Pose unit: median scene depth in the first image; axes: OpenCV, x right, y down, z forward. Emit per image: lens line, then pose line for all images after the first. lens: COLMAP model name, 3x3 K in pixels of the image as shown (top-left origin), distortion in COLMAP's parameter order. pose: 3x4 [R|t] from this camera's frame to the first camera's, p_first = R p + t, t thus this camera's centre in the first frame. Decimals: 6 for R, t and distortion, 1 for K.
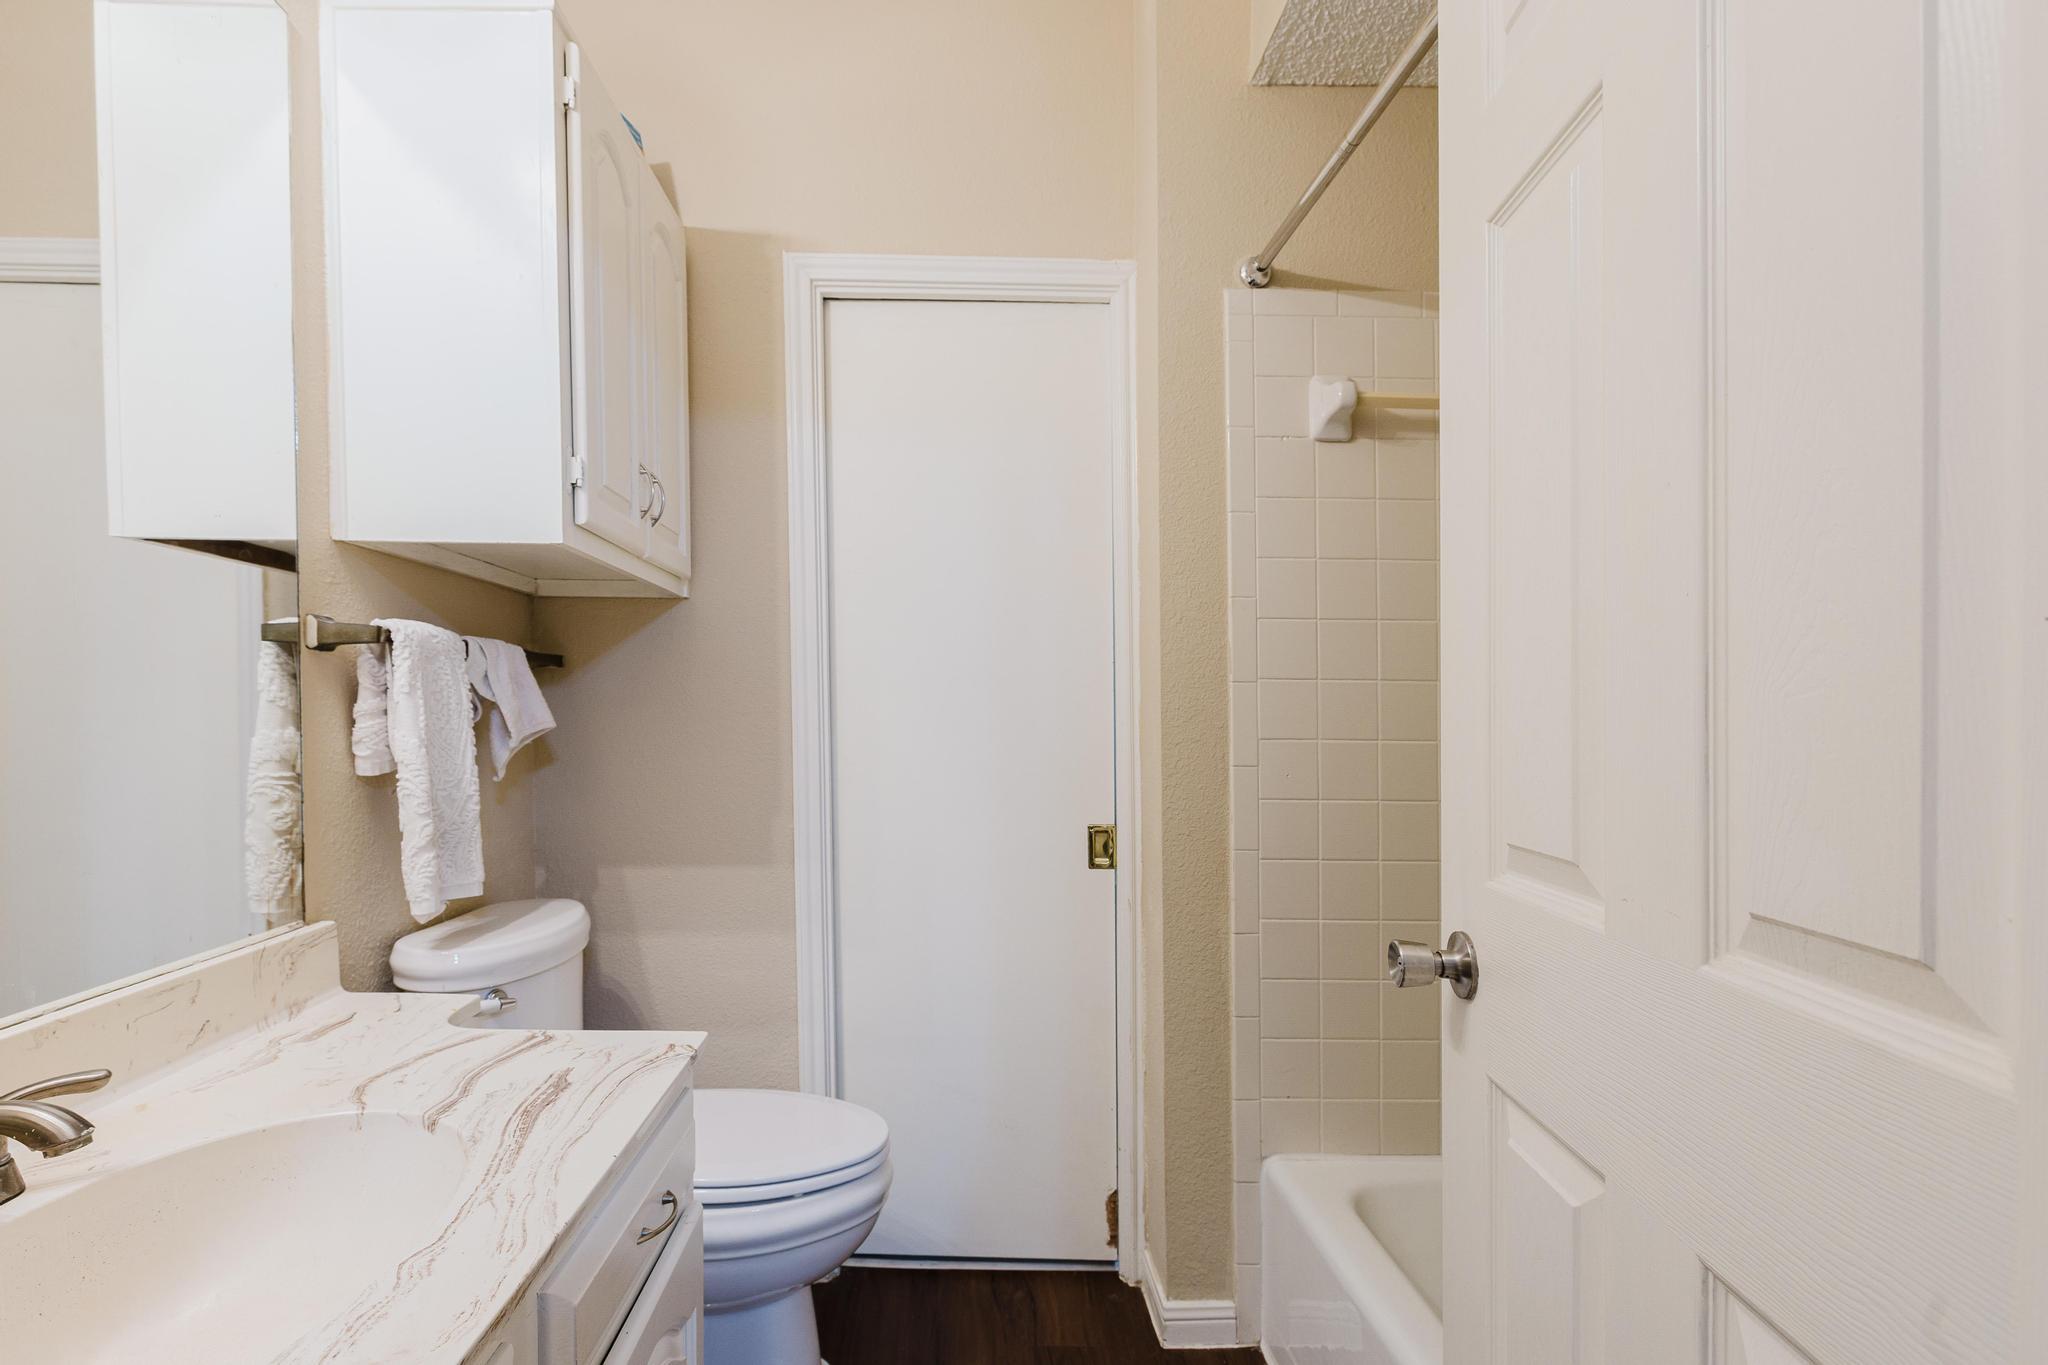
lens RADIAL K [[929.3, 0, 1024.8], [0, 929.3, 703.9], [0, 0, 1]] dist [0.003554, 0.000197]
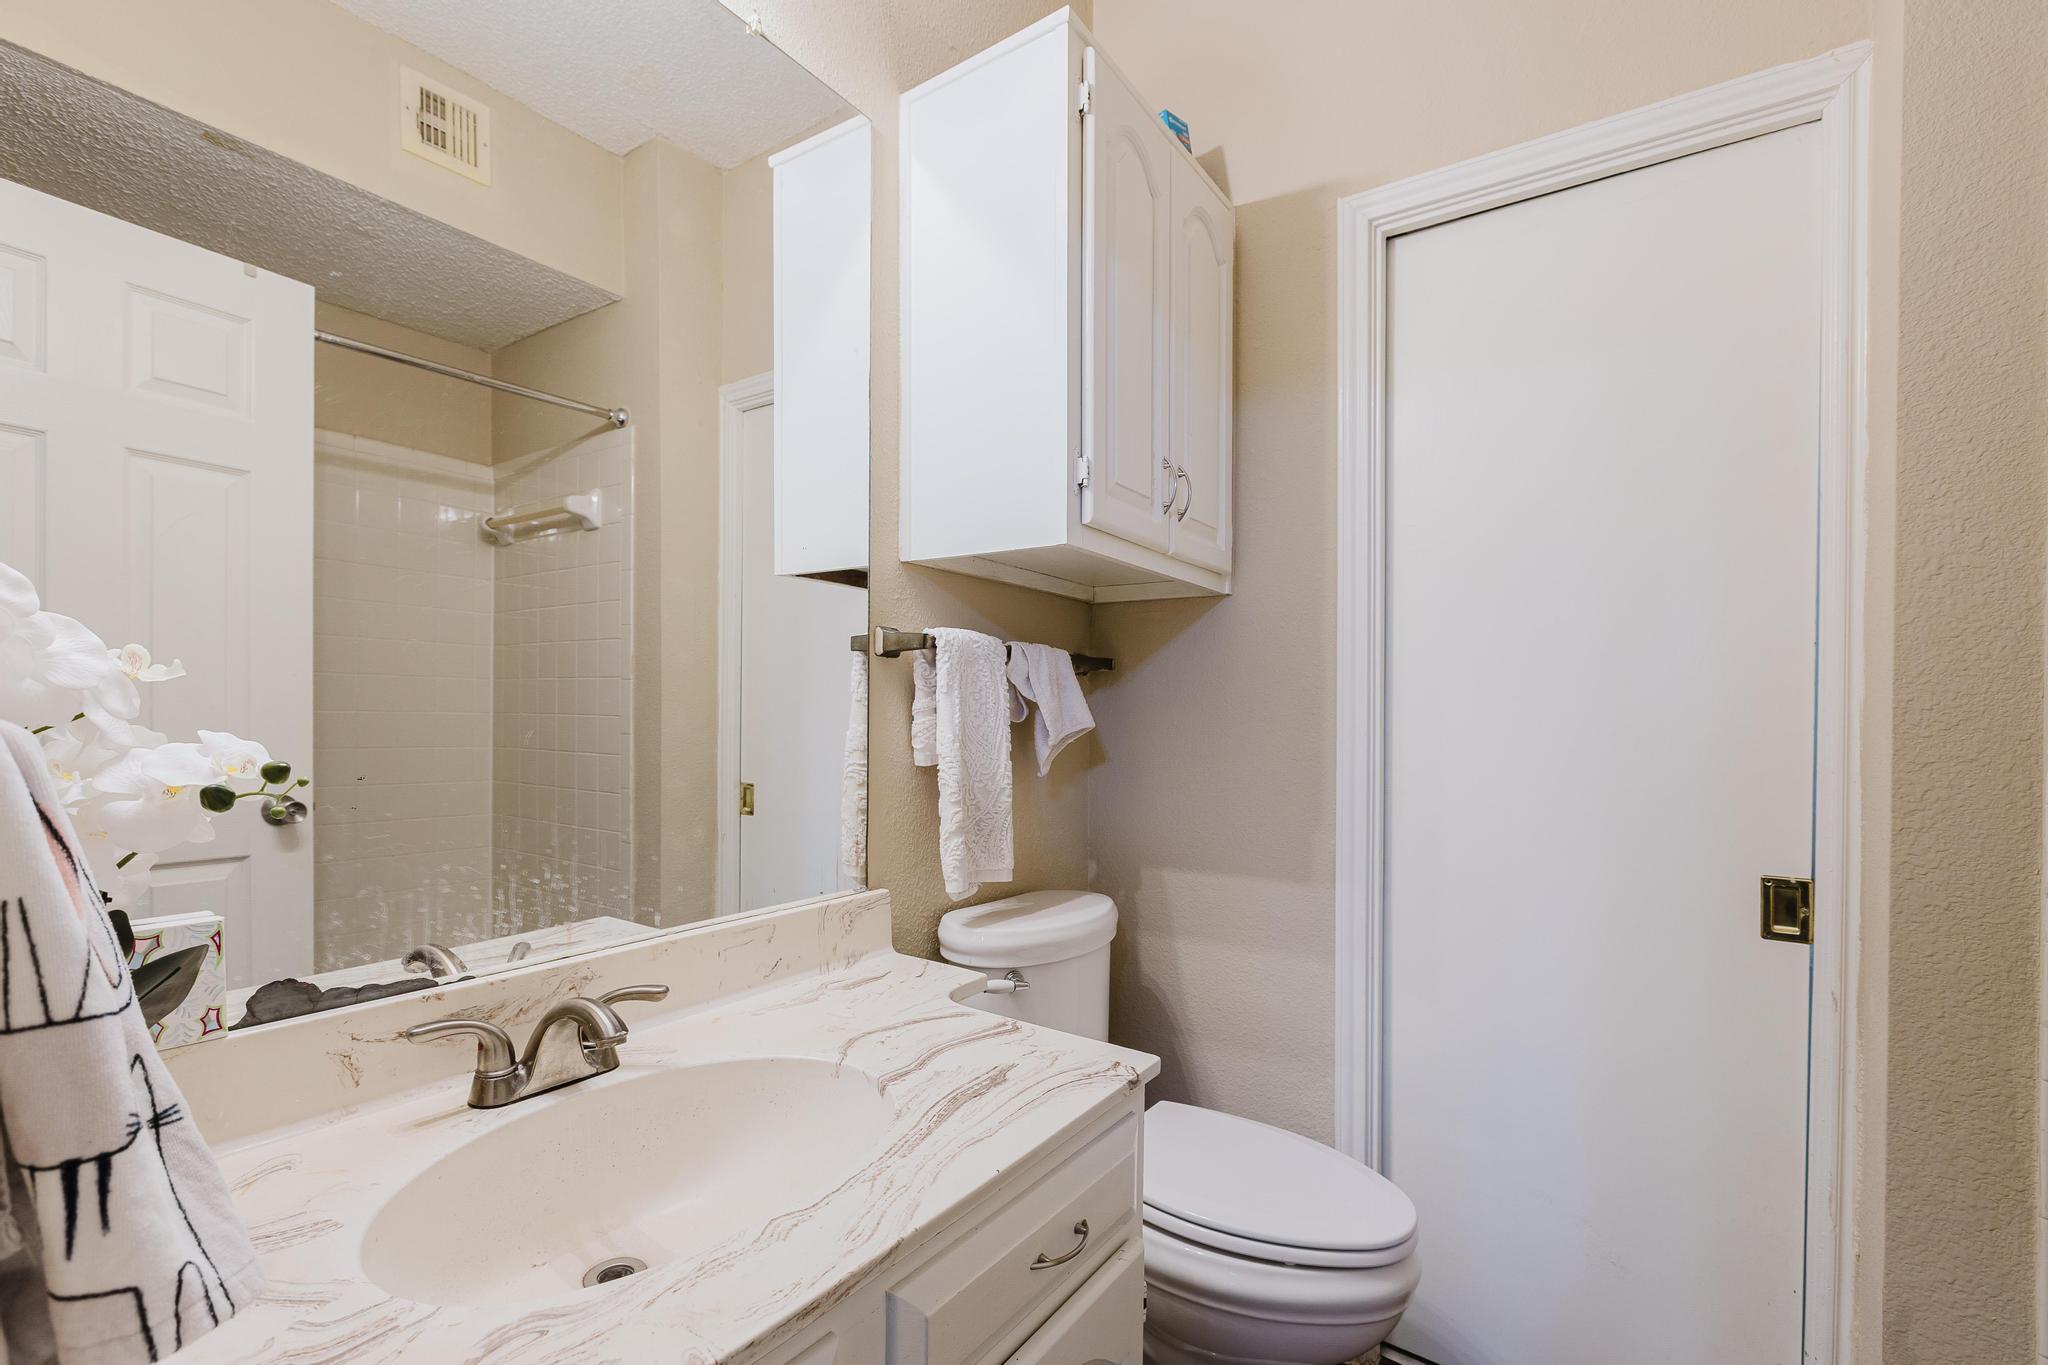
lens RADIAL K [[950.4, 0, 1019.6], [0, 950.4, 724.8], [0, 0, 1]] dist [-0.005128, 0.005530]
pose [[0.794205, 0.008460, -0.607591, 0.092807], [-0.000494, 0.999912, 0.013278, 0.010860], [0.607650, -0.010245, 0.794139, 0.143637]]
